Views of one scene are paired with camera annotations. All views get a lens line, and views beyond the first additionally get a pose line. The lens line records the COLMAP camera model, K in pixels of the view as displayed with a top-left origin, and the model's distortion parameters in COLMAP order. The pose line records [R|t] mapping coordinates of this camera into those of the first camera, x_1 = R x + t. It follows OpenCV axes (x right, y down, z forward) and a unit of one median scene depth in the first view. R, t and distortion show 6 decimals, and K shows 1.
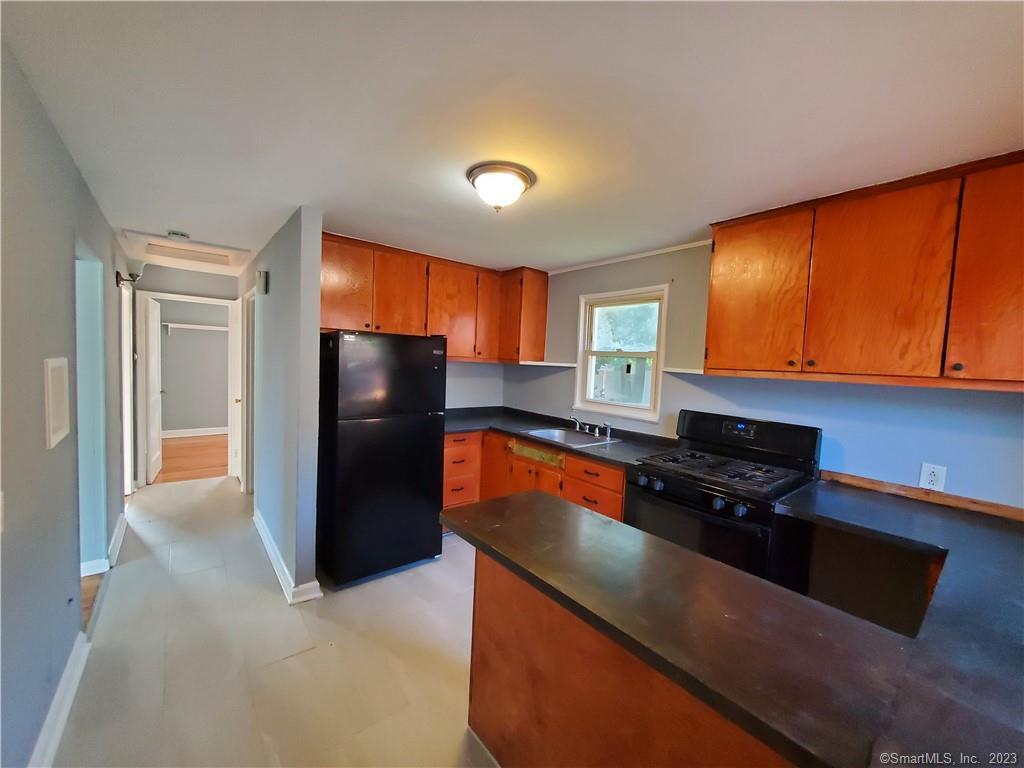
lens RADIAL K [[405.3, 0, 505.9], [0, 405.3, 384.7], [0, 0, 1]] dist [0.003888, -0.000910]
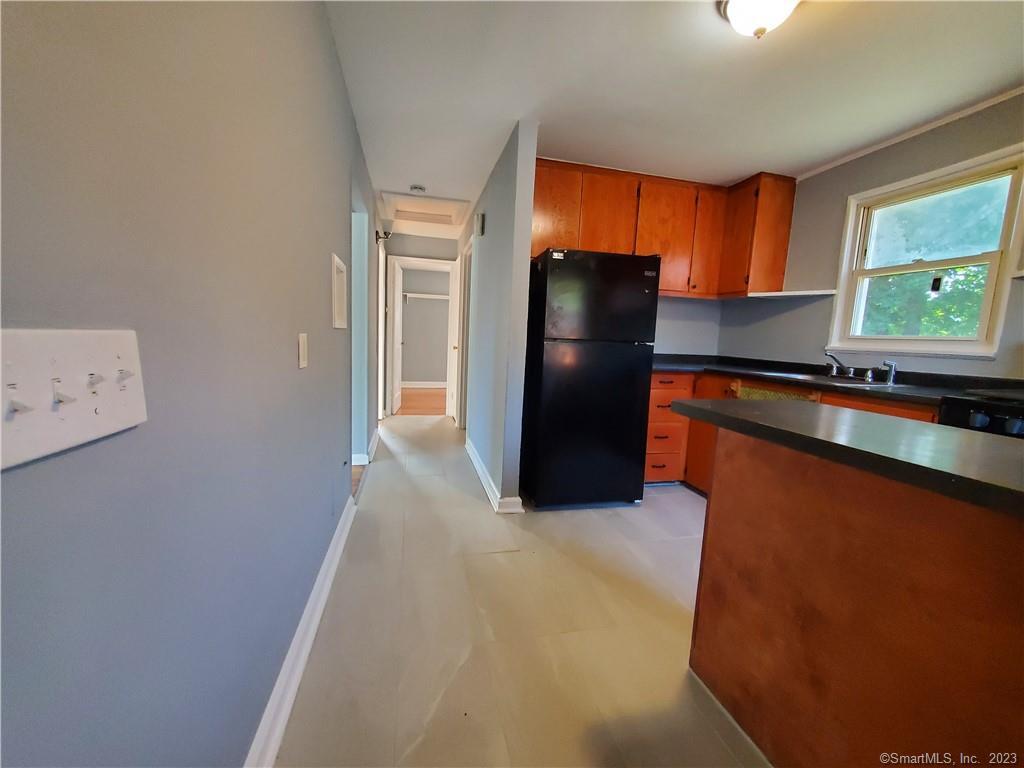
lens RADIAL K [[403.9, 0, 506.9], [0, 403.9, 385.5], [0, 0, 1]] dist [0.002969, -0.000228]
pose [[0.901914, 0.047123, -0.429336, -0.051764], [-0.030198, 0.998478, 0.046154, 0.119061], [0.430858, -0.028662, 0.901965, 0.051284]]
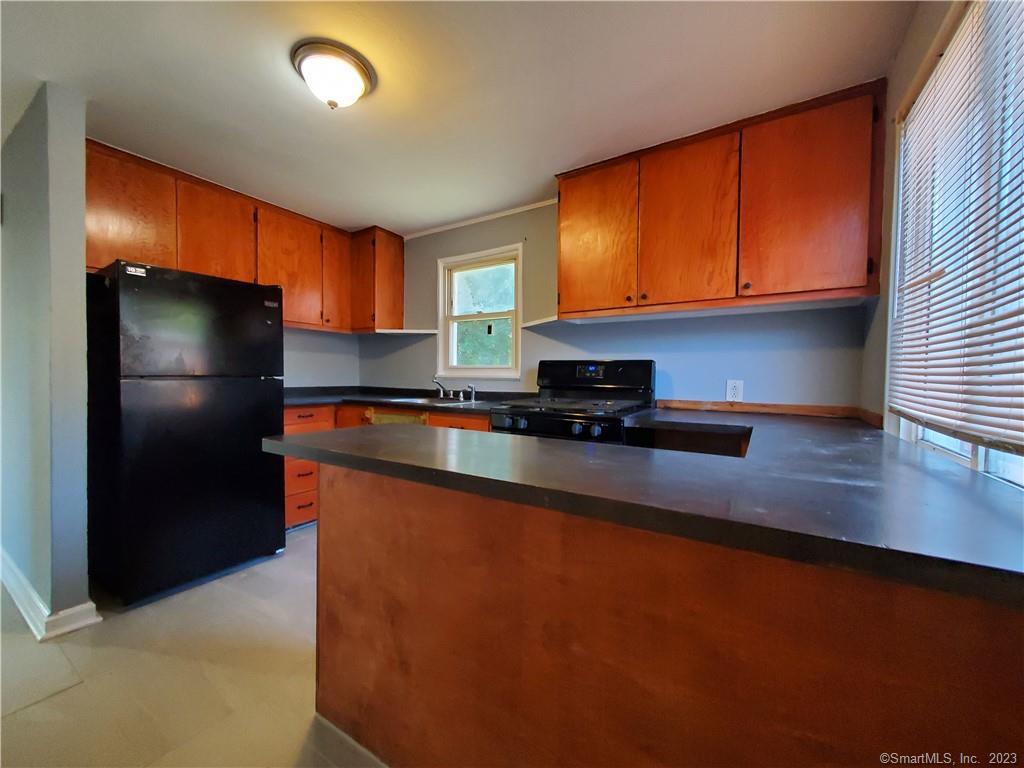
lens RADIAL K [[405.3, 0, 505.9], [0, 405.3, 384.7], [0, 0, 1]] dist [0.003888, -0.000910]
pose [[0.947000, -0.040107, 0.318719, 0.017323], [0.050360, 0.998443, -0.023990, 0.117369], [-0.317261, 0.038769, 0.947546, 0.046227]]
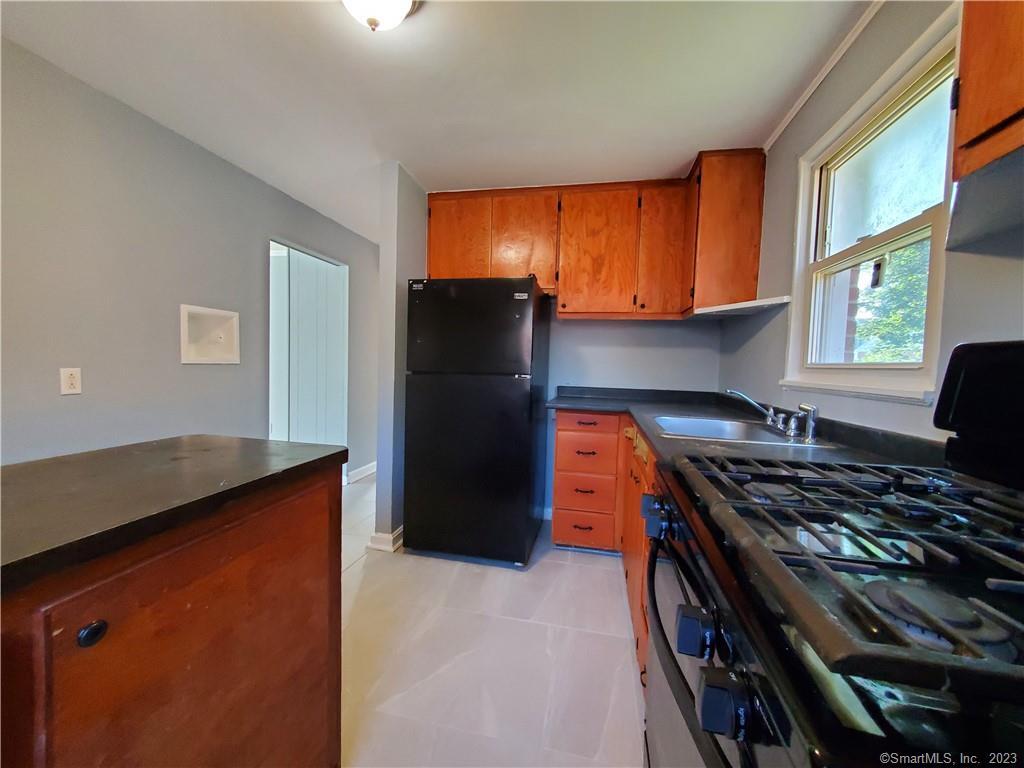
lens RADIAL K [[403.9, 0, 506.9], [0, 403.9, 385.5], [0, 0, 1]] dist [0.002969, -0.000228]
pose [[0.628711, 0.016894, -0.777455, 0.373186], [-0.051055, 0.998504, -0.019589, 0.094938], [0.775961, 0.052009, 0.628633, 0.447347]]
